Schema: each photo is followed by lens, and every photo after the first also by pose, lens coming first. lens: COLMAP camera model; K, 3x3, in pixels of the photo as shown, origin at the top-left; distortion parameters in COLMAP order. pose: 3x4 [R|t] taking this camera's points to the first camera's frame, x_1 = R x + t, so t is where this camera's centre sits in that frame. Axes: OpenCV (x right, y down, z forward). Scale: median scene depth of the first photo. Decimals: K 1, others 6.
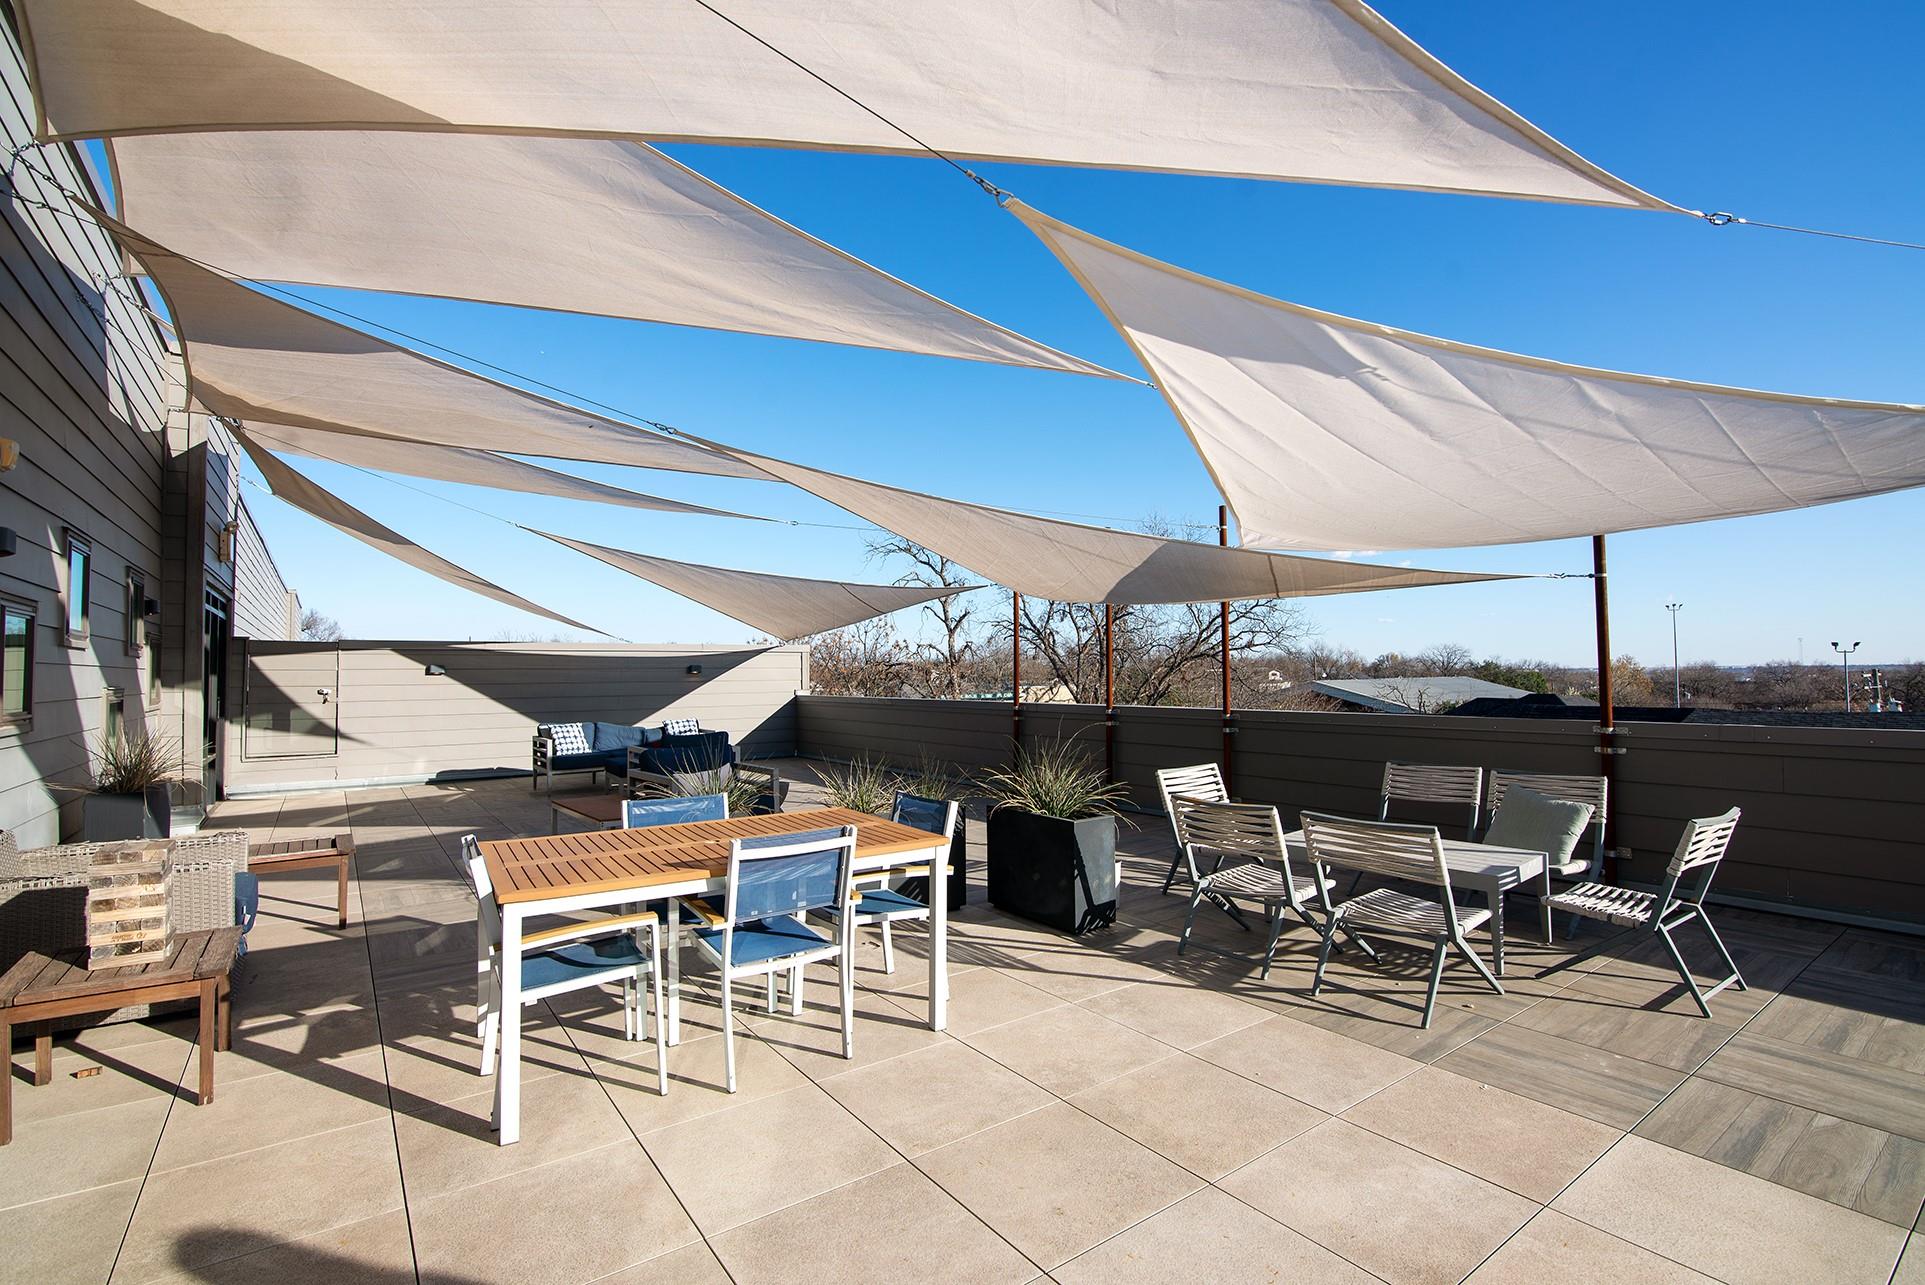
lens RADIAL K [[894.9, 0, 962.5], [0, 894.9, 642.5], [0, 0, 1]] dist [-0.015916, 0.000144]
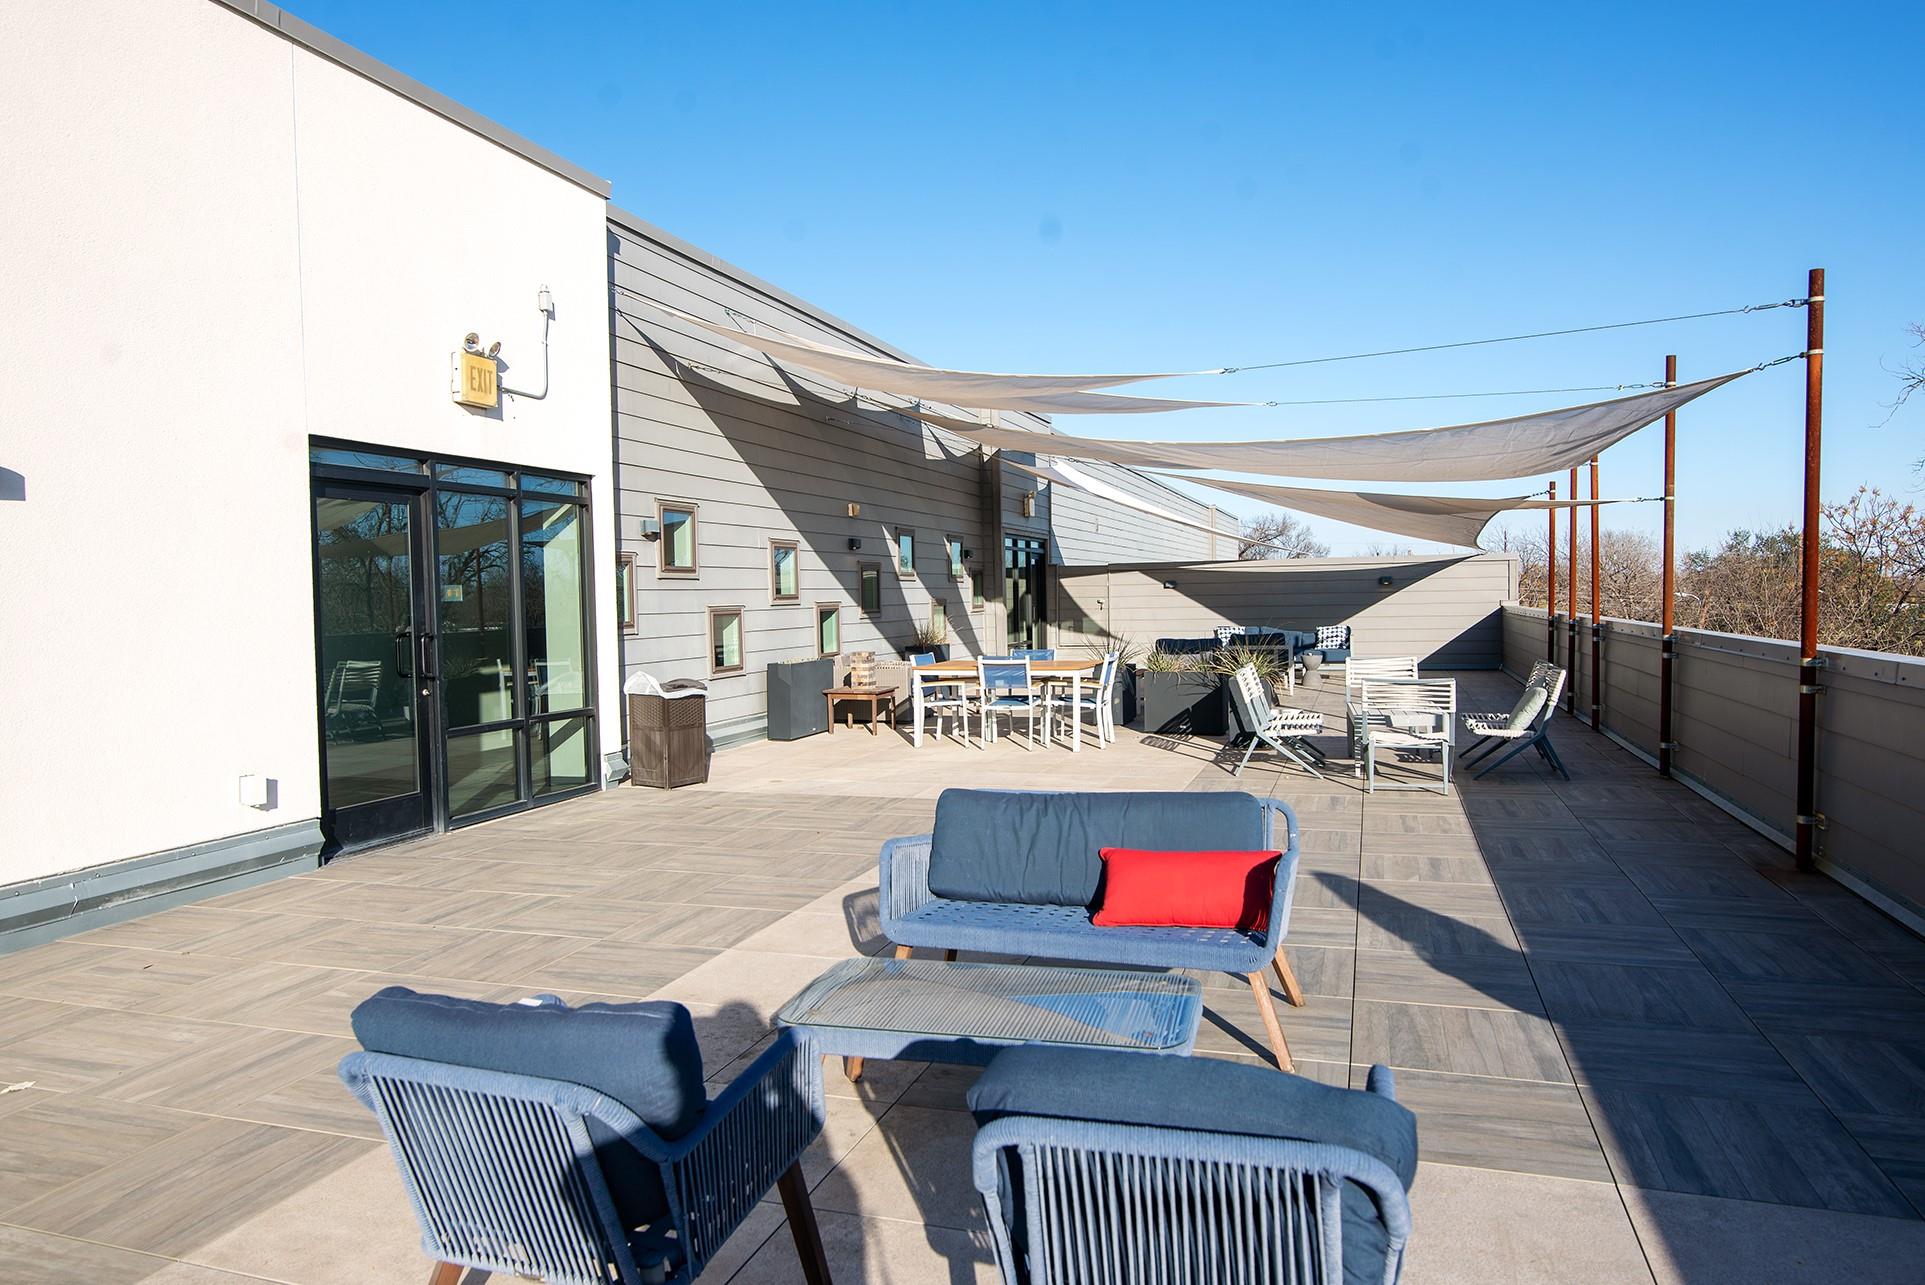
lens RADIAL K [[1277.9, 0, 962.5], [0, 1277.9, 642.5], [0, 0, 1]] dist [-0.000193, -0.000196]
pose [[0.593984, 0.024270, -0.804111, 1.049916], [0.044220, 0.997049, 0.062758, -0.024104], [0.803261, -0.072836, 0.591157, -0.494347]]
